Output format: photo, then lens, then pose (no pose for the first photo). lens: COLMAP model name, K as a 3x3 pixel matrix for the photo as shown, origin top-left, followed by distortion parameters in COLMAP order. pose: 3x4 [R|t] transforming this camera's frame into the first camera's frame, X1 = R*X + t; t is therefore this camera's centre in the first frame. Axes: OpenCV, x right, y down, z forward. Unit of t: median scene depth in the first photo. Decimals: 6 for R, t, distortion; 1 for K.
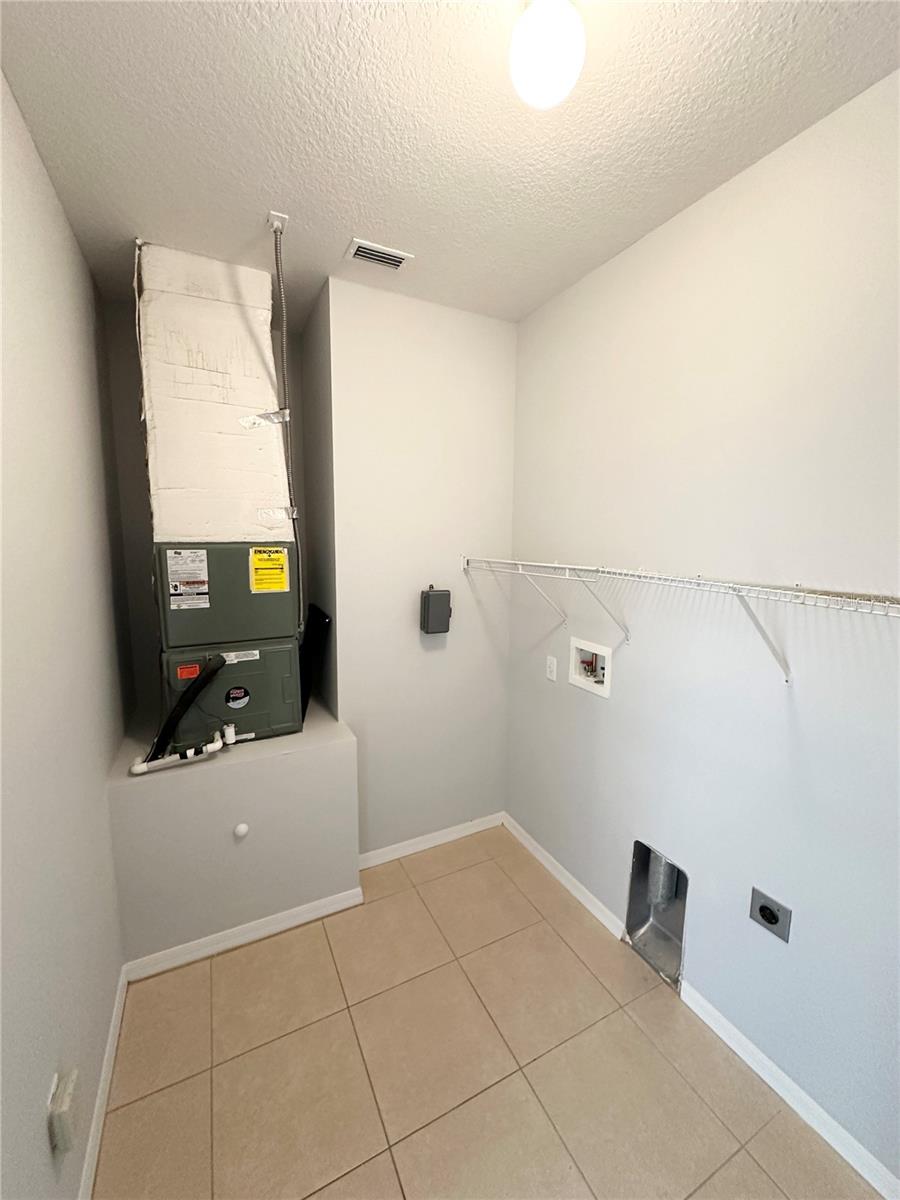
lens RADIAL K [[478.6, 0, 450.0], [0, 478.6, 600.0], [0, 0, 1]] dist [-0.000138, -0.000150]
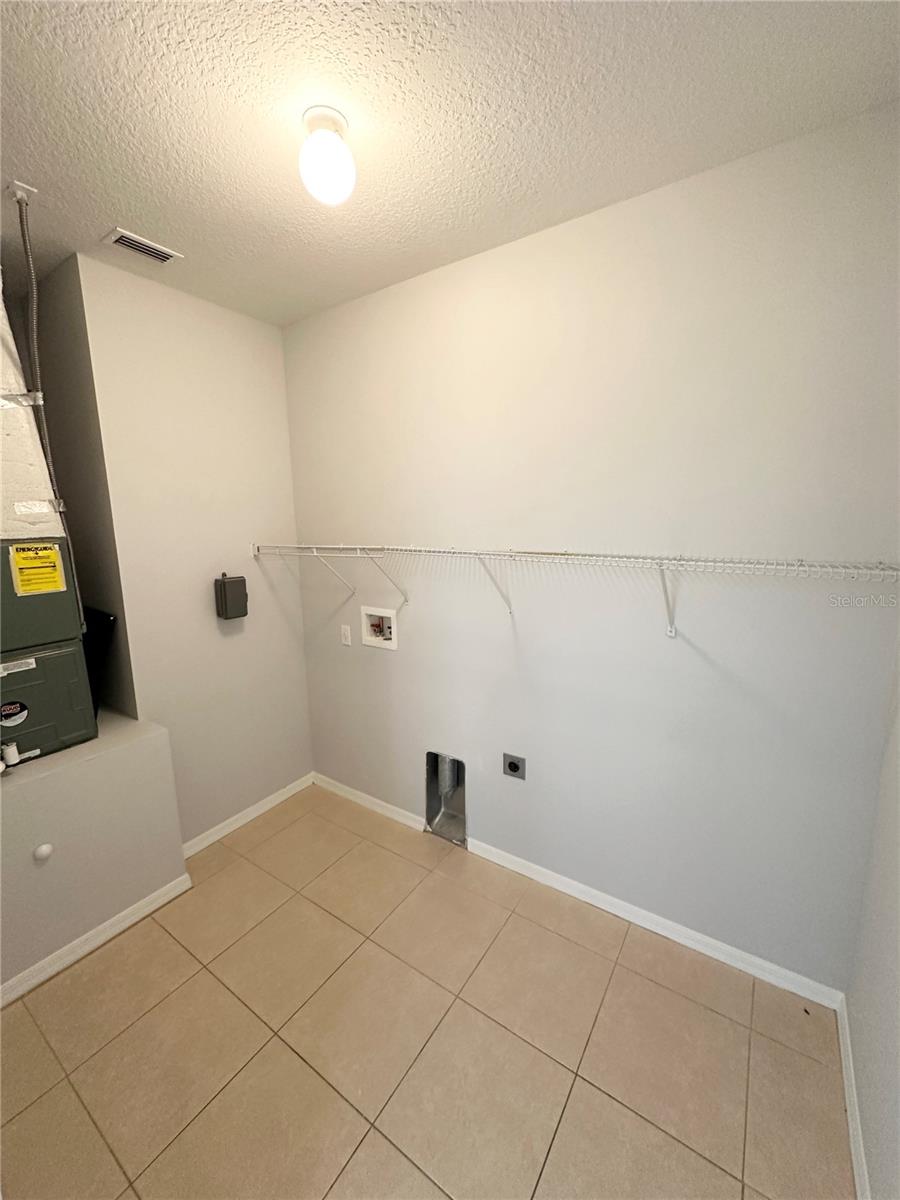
lens RADIAL K [[478.6, 0, 450.0], [0, 478.6, 600.0], [0, 0, 1]] dist [-0.000138, -0.000150]
pose [[0.873793, -0.107289, 0.474316, -0.129920], [0.092214, 0.994218, 0.055011, 0.018254], [-0.477476, -0.004329, 0.878634, -0.176525]]
